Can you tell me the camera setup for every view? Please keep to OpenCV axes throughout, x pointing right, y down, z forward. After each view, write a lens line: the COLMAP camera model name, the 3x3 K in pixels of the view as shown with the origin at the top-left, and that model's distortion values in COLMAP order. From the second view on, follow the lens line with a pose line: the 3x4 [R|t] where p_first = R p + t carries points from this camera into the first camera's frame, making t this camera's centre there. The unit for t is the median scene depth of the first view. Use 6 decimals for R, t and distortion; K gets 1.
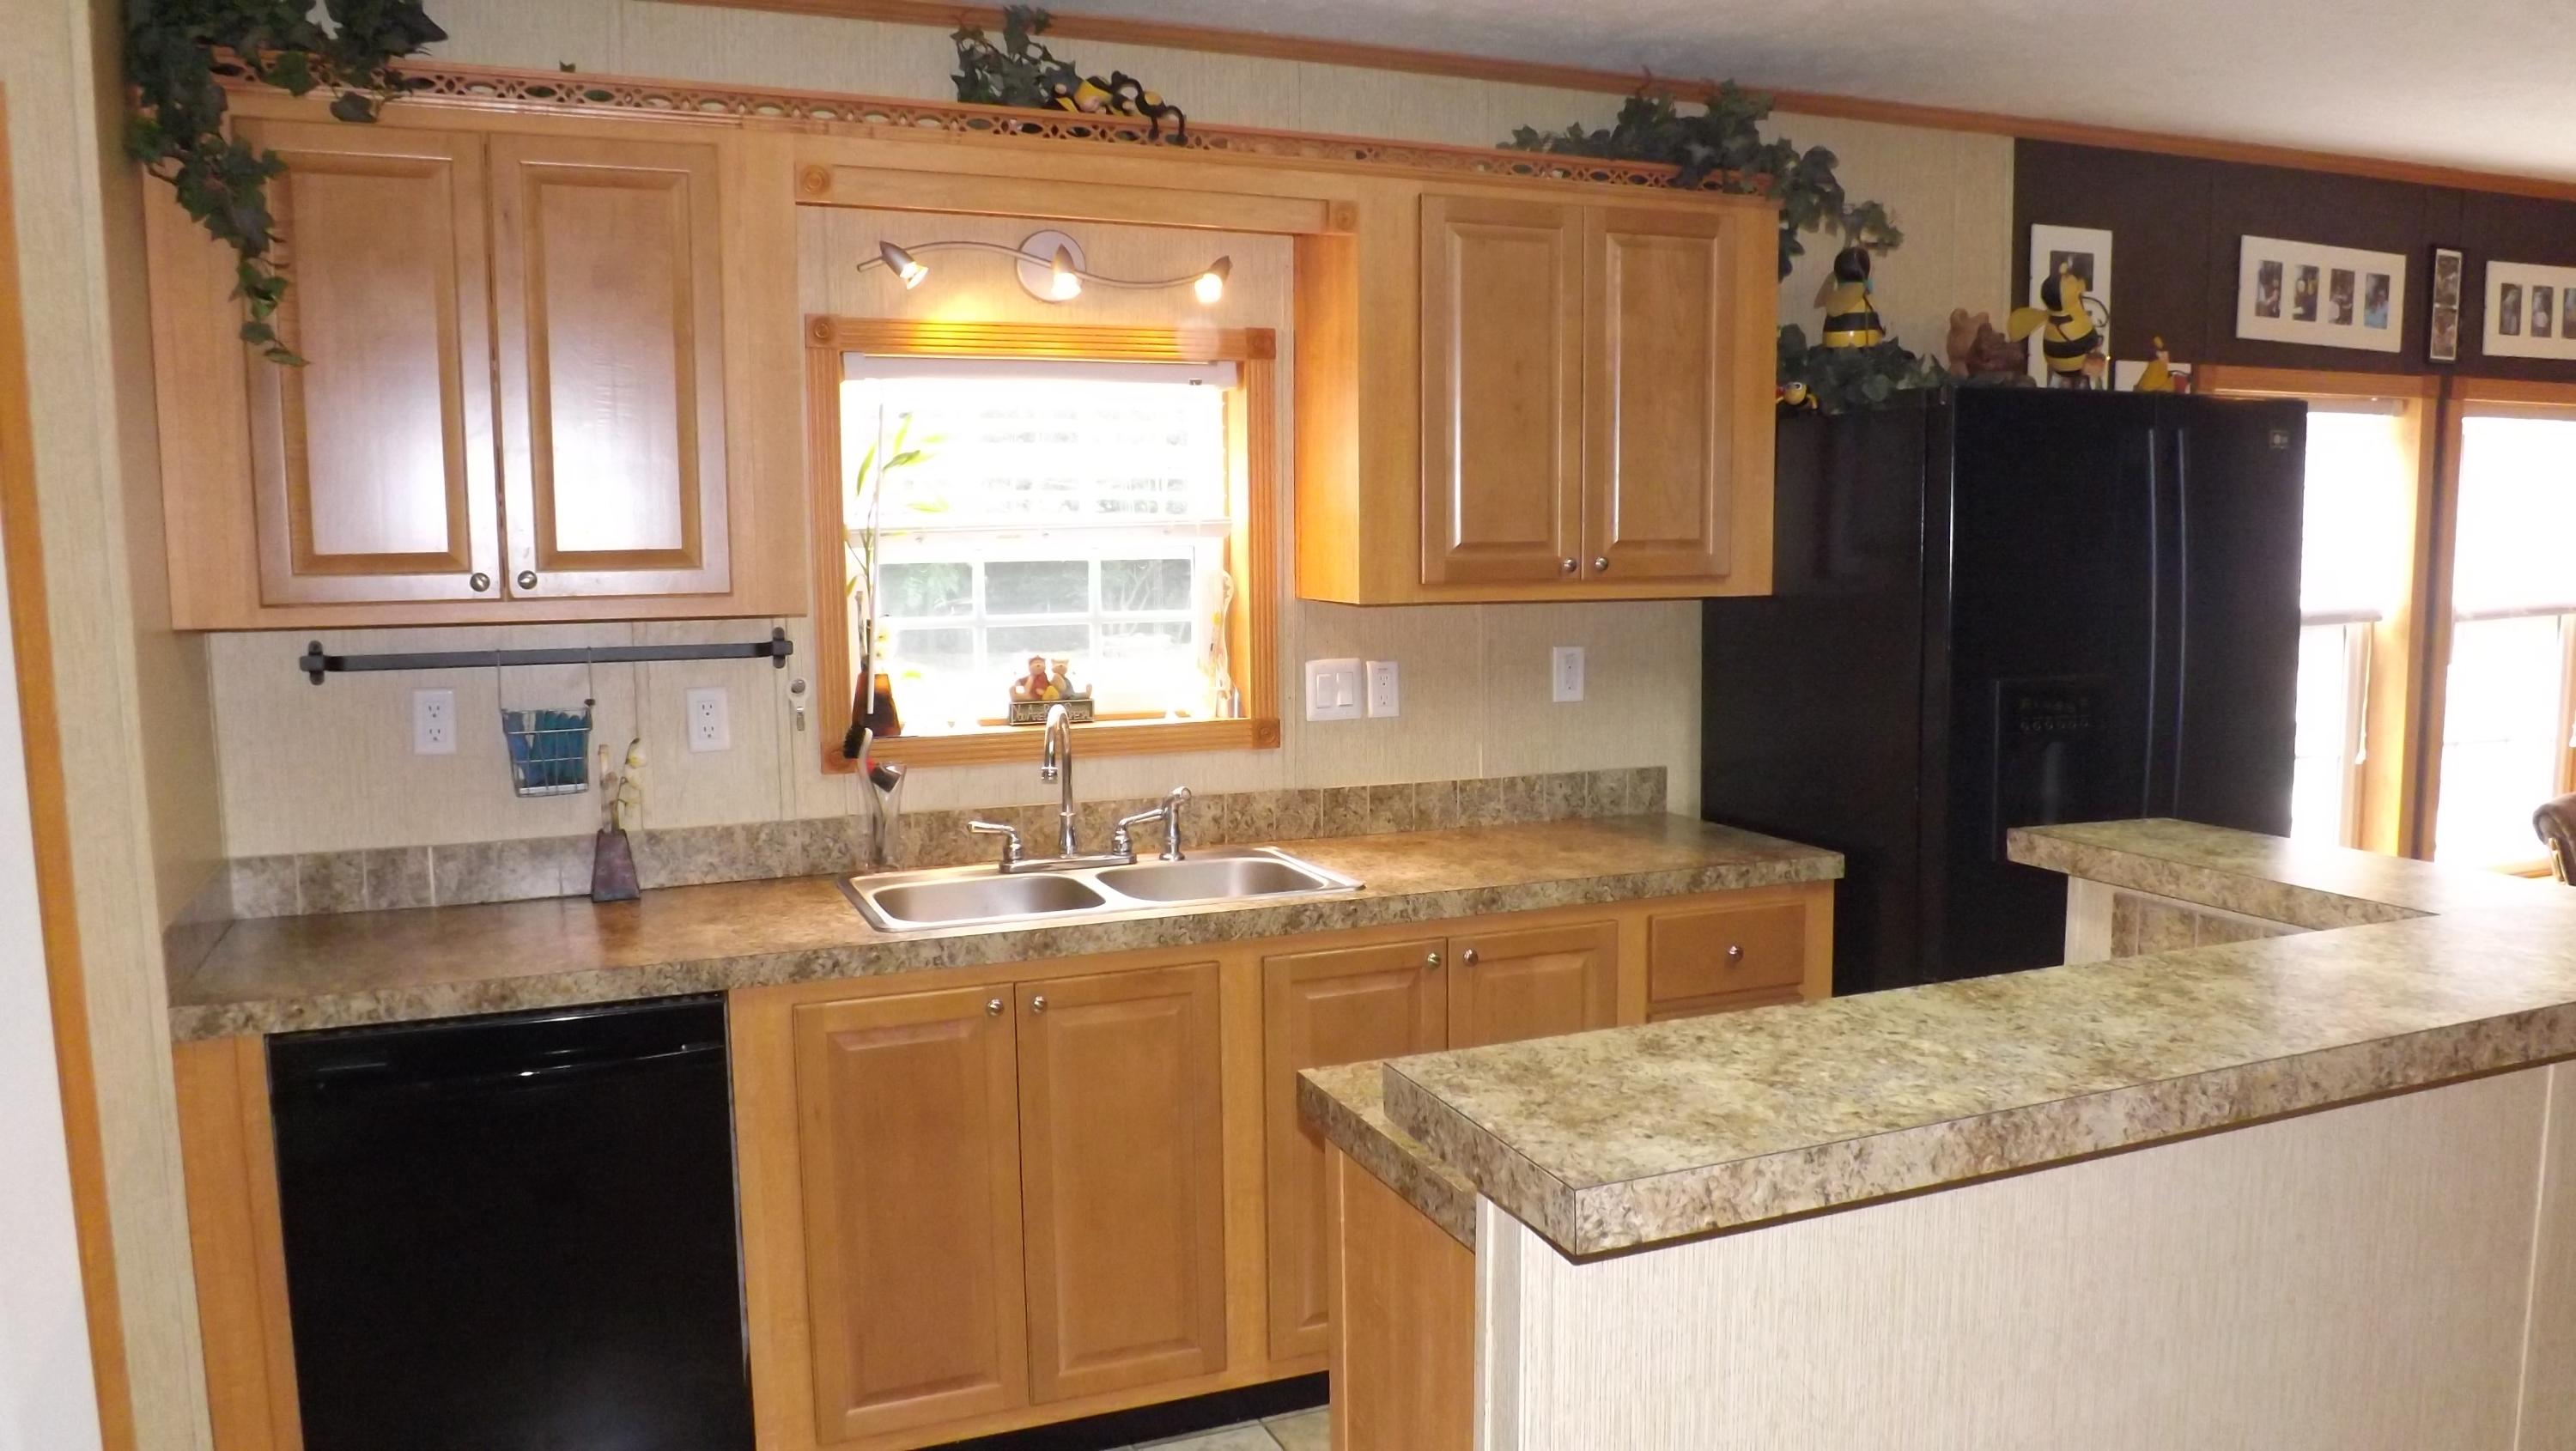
lens RADIAL K [[1878.6, 0, 1340.5], [0, 1878.6, 743.2], [0, 0, 1]] dist [-0.066987, 0.024849]
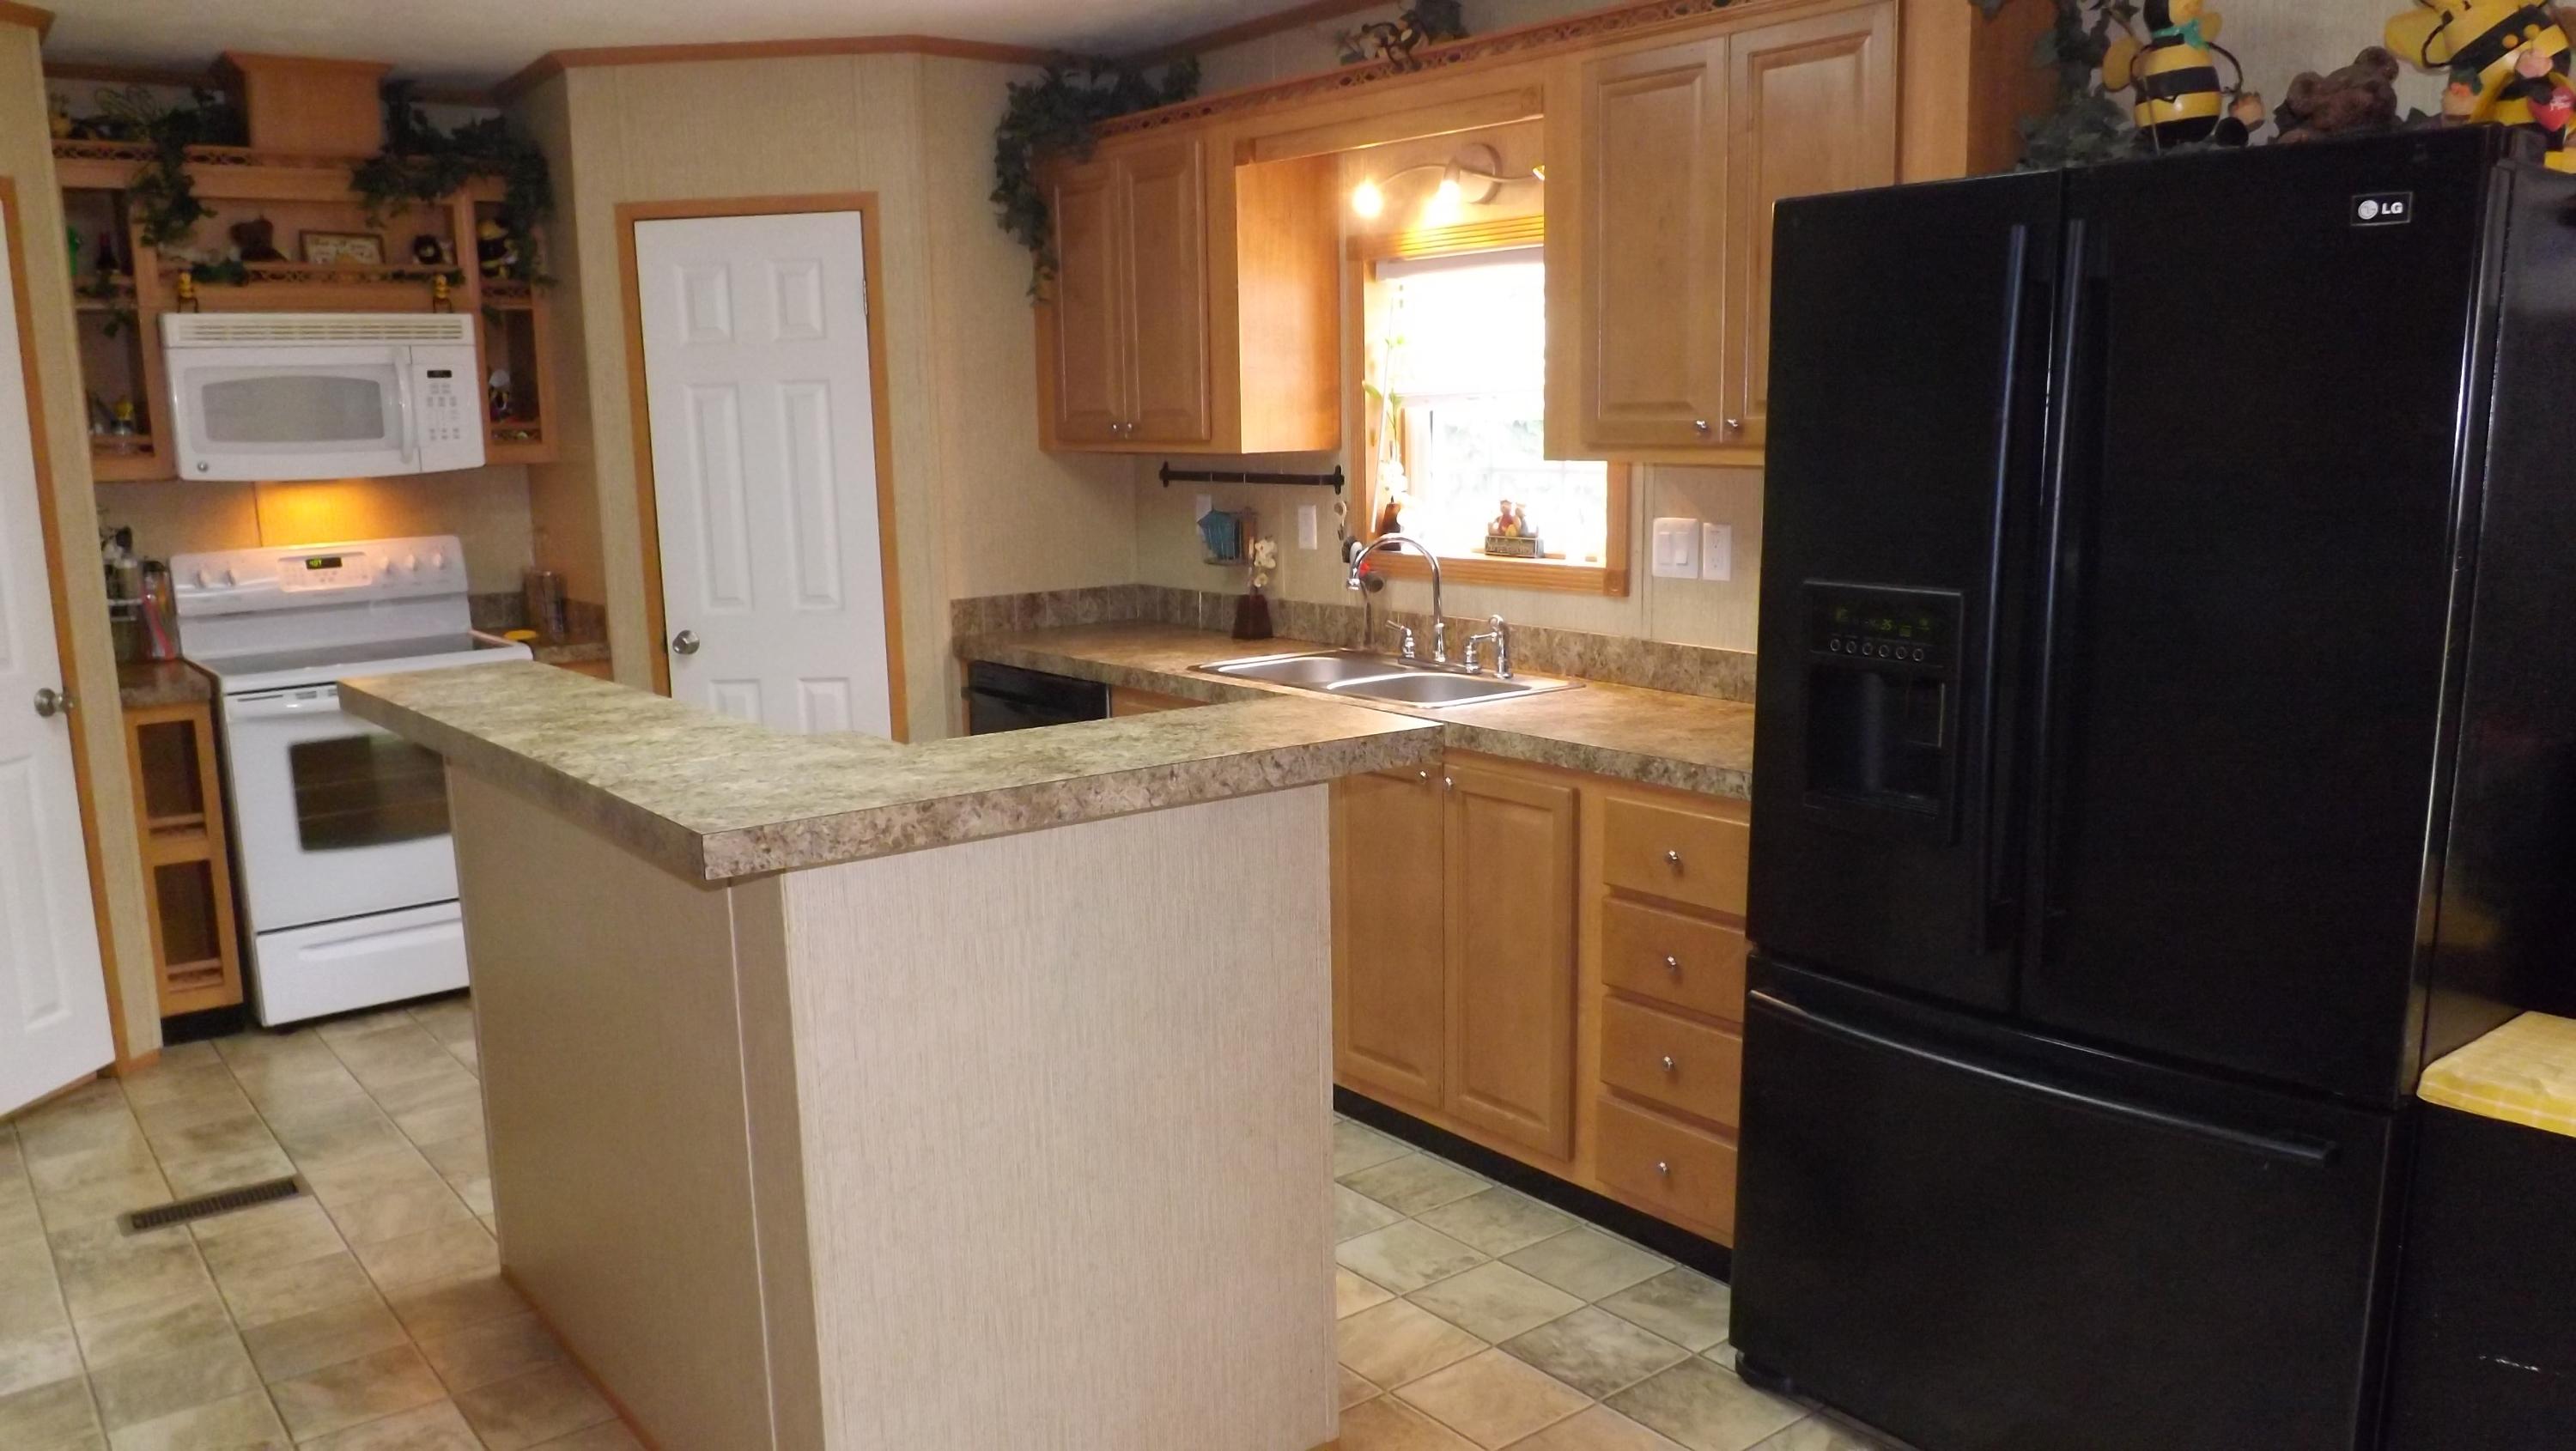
lens RADIAL K [[1878.6, 0, 1274.9], [0, 1878.6, 752.9], [0, 0, 1]] dist [-0.066987, 0.024849]
pose [[0.252925, 0.173696, -0.951766, 1.032860], [-0.095476, 0.983431, 0.154103, -0.060798], [0.962763, 0.051894, 0.265318, 0.575621]]
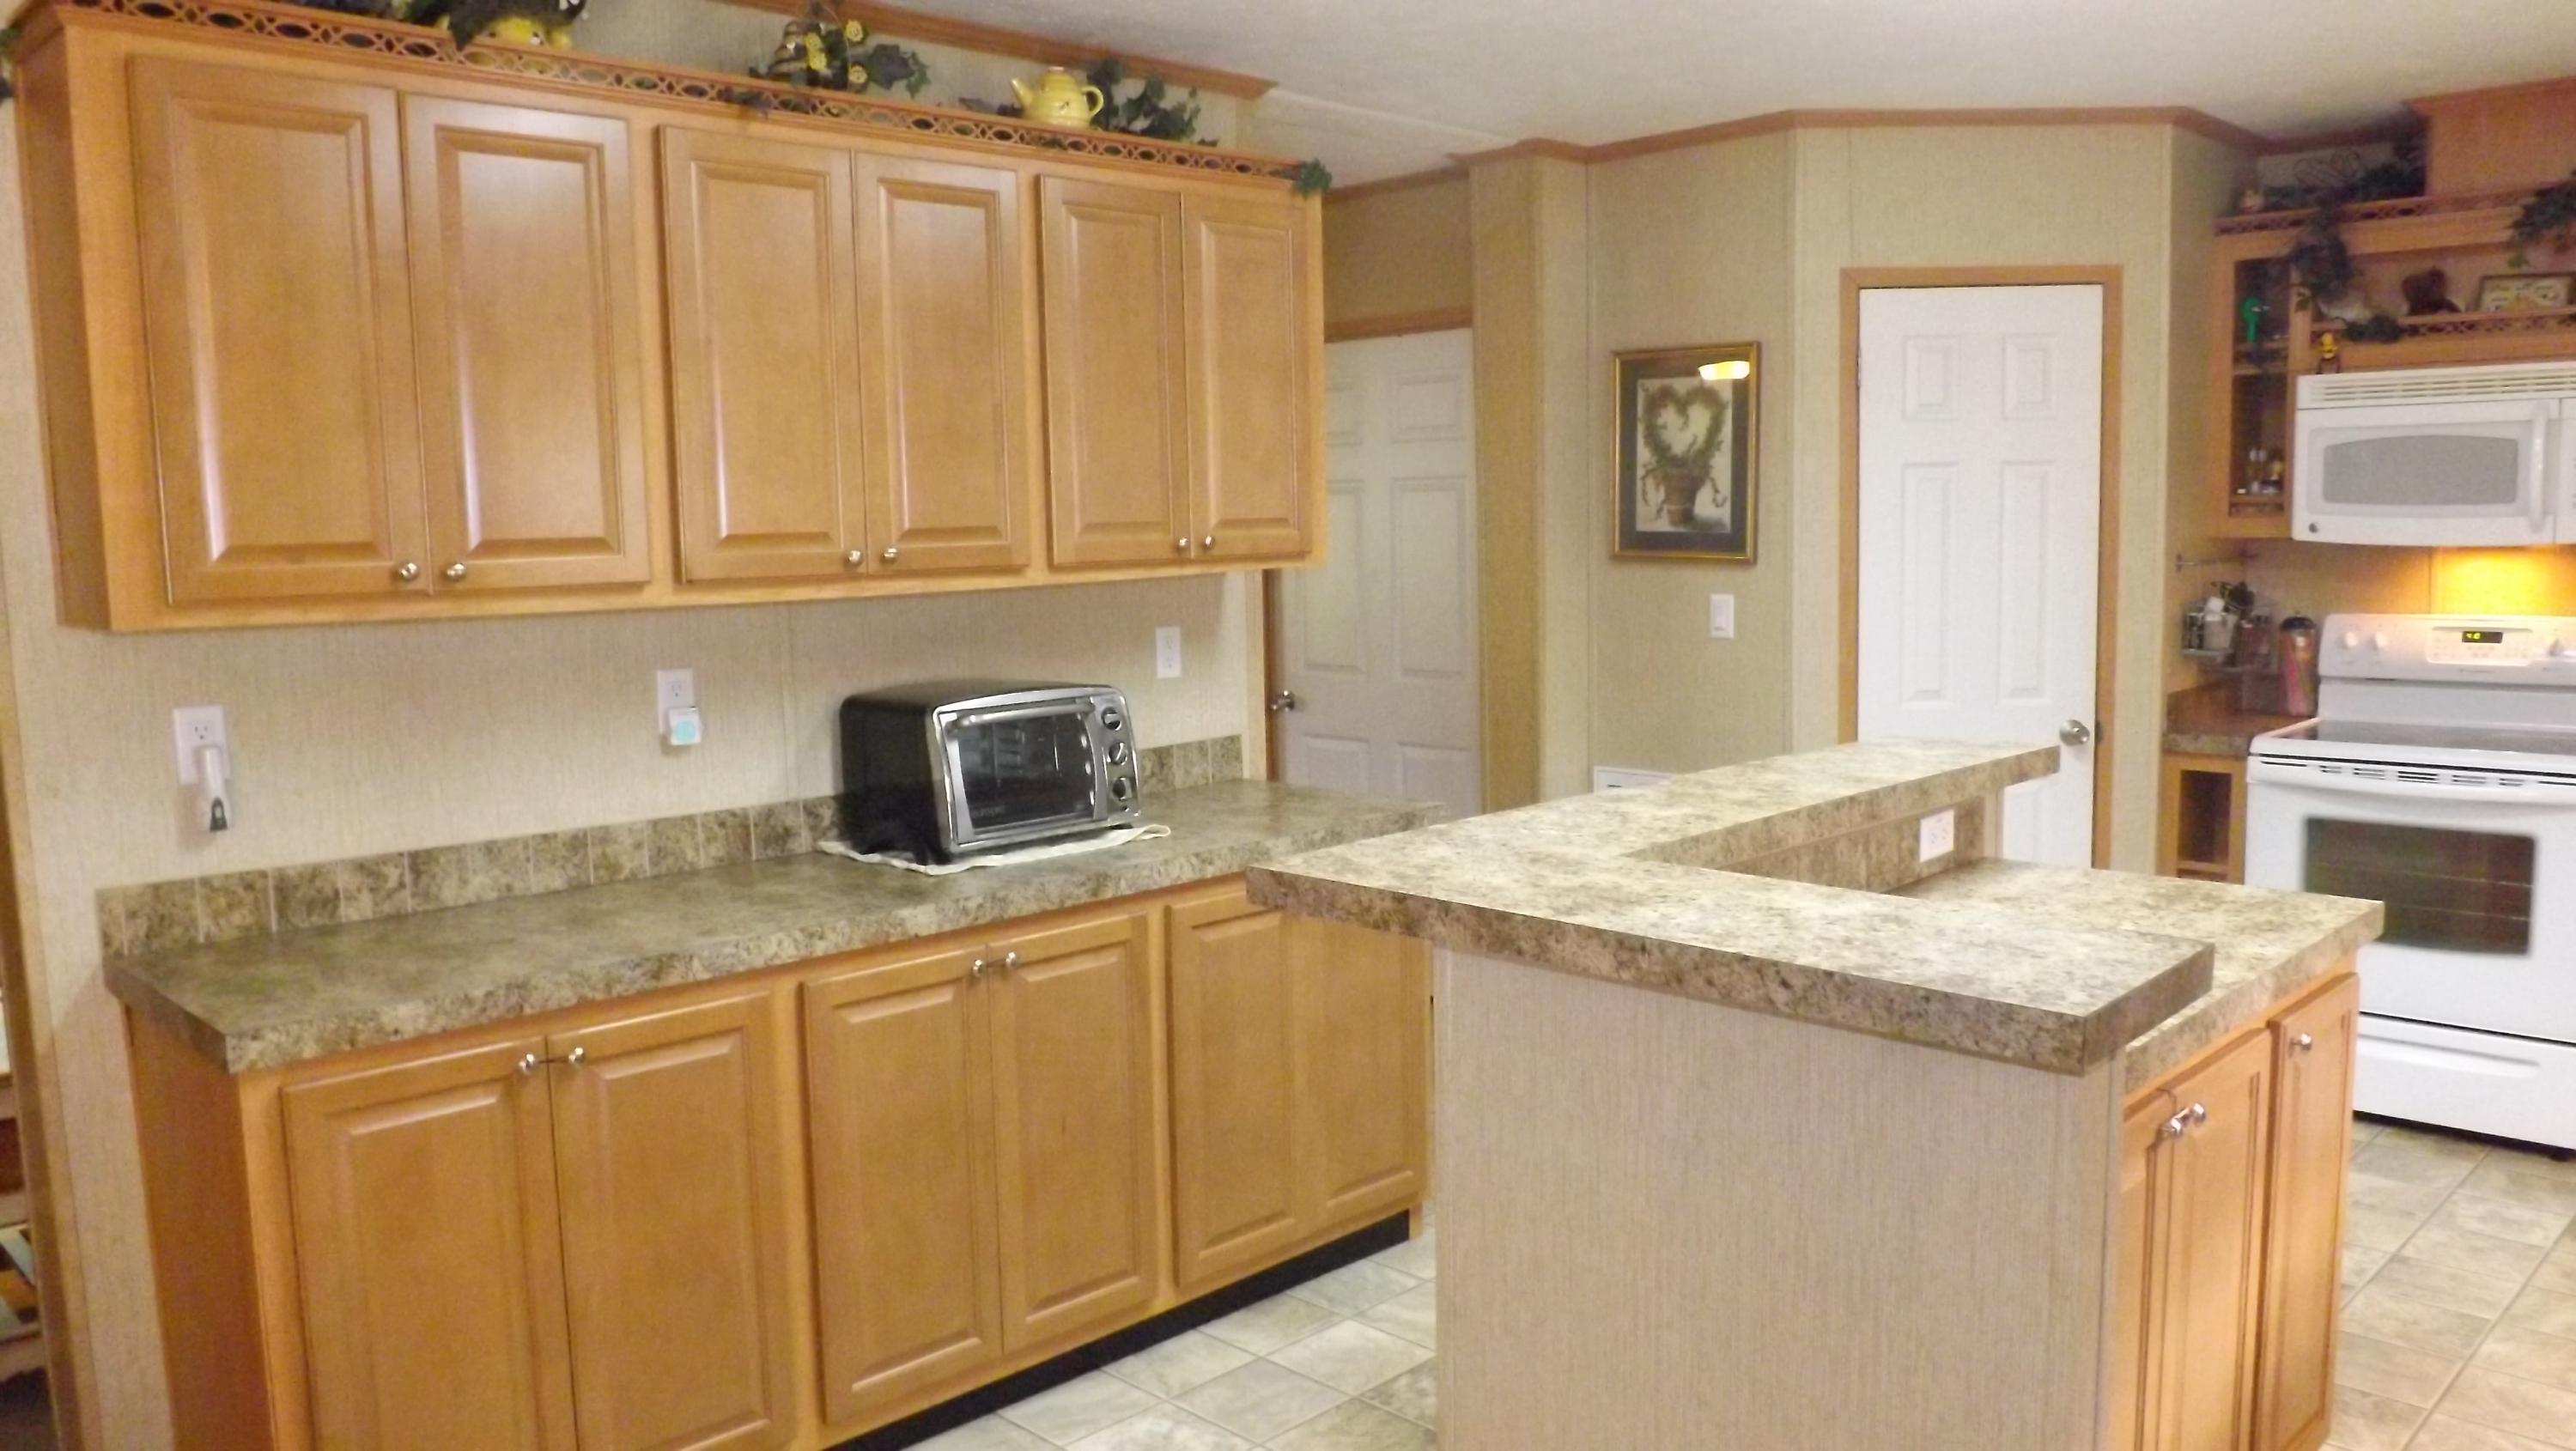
lens RADIAL K [[1878.6, 0, 1267.4], [0, 1878.6, 718.9], [0, 0, 1]] dist [-0.066987, 0.024849]
pose [[-0.933427, 0.064386, -0.352941, 0.702616], [-0.016423, 0.975065, 0.221312, -0.134286], [0.358390, 0.212375, -0.909095, 1.152320]]
